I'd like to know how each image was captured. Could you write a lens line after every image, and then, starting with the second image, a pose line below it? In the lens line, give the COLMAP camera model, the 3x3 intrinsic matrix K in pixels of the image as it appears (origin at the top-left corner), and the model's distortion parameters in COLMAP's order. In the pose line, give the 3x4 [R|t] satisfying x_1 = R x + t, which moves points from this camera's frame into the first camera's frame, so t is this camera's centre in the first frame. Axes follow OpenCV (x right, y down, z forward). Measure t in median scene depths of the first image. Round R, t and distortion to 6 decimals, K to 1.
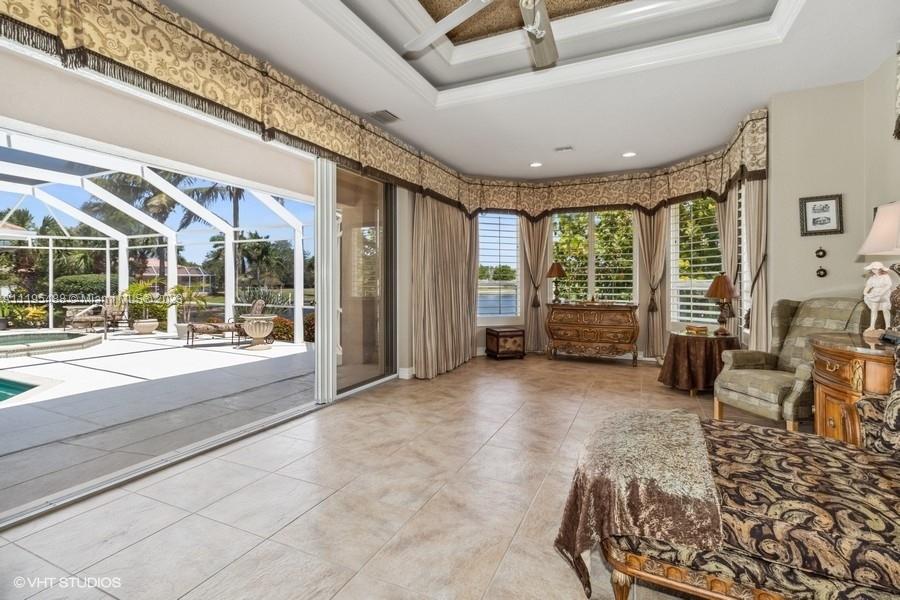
lens RADIAL K [[425.1, 0, 445.1], [0, 425.1, 280.8], [0, 0, 1]] dist [-0.001462, -0.000242]
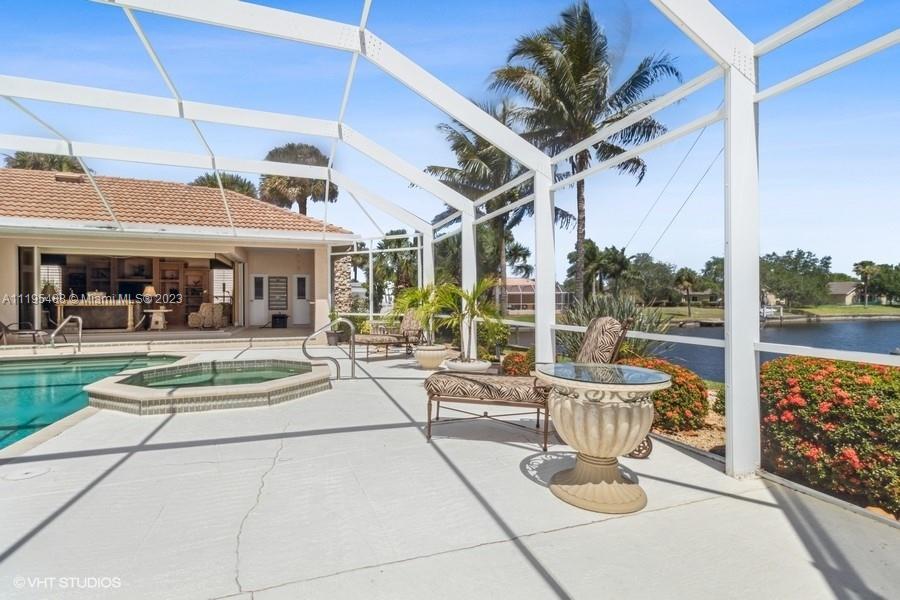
lens RADIAL K [[425.1, 0, 448.0], [0, 425.1, 299.6], [0, 0, 1]] dist [-0.001462, -0.000242]
pose [[0.702861, -0.007075, -0.711292, -0.297051], [0.004035, 0.999974, -0.005959, 0.033484], [0.711316, 0.001318, 0.702871, 0.702388]]
